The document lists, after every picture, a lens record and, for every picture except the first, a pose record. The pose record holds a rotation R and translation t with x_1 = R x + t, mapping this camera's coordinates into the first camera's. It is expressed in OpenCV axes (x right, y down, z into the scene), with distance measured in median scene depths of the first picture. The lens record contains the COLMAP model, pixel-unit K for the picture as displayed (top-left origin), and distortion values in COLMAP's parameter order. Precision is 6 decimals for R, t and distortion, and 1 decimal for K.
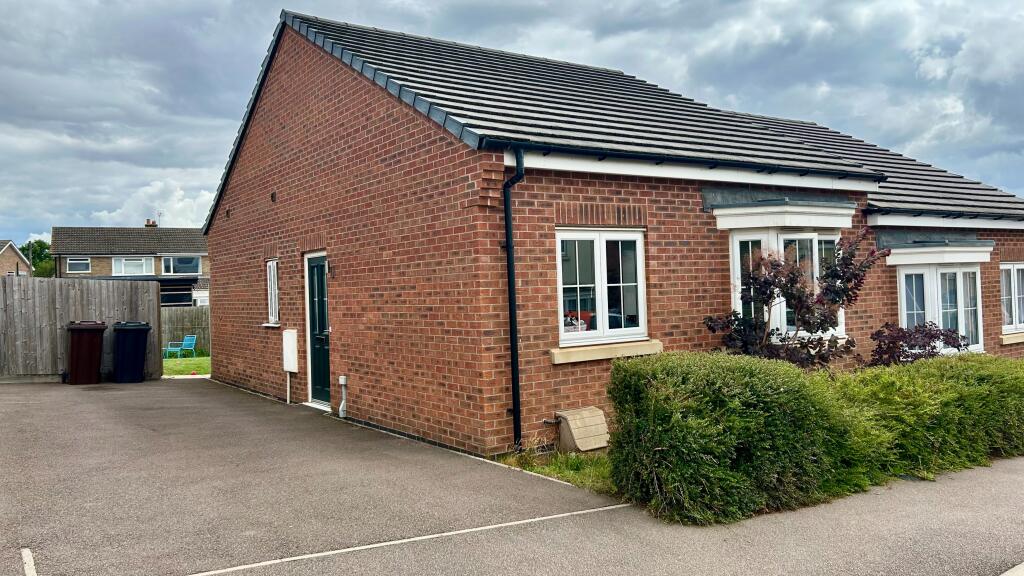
lens RADIAL K [[772.4, 0, 512.0], [0, 772.4, 288.0], [0, 0, 1]] dist [0.033273, -0.002946]
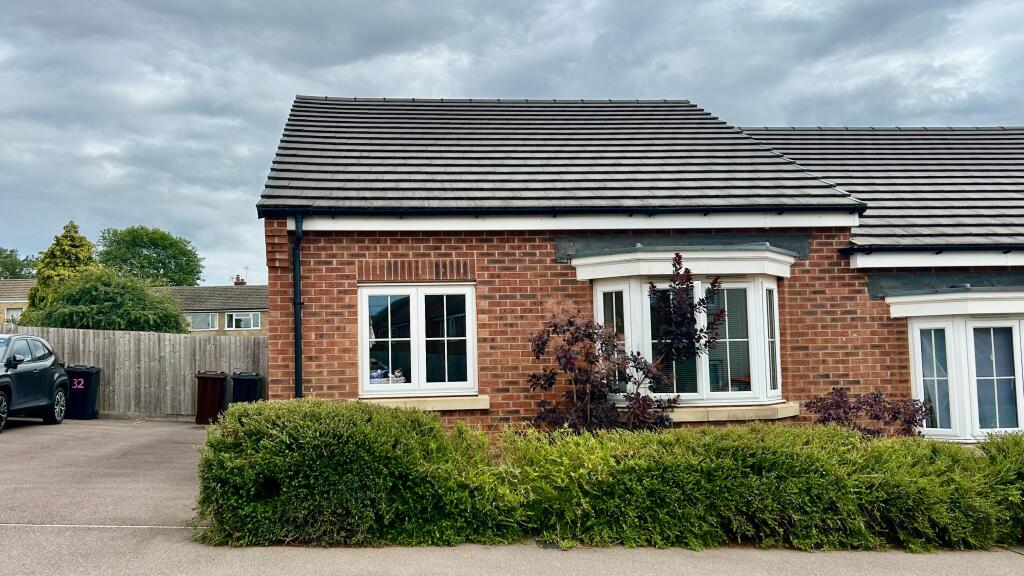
lens RADIAL K [[882.3, 0, 510.5], [0, 882.3, 315.7], [0, 0, 1]] dist [0.113278, -0.001712]
pose [[0.883041, -0.009408, -0.469201, 0.754894], [-0.008678, 0.999301, -0.036370, 0.006797], [0.469215, 0.036188, 0.882342, 0.025673]]
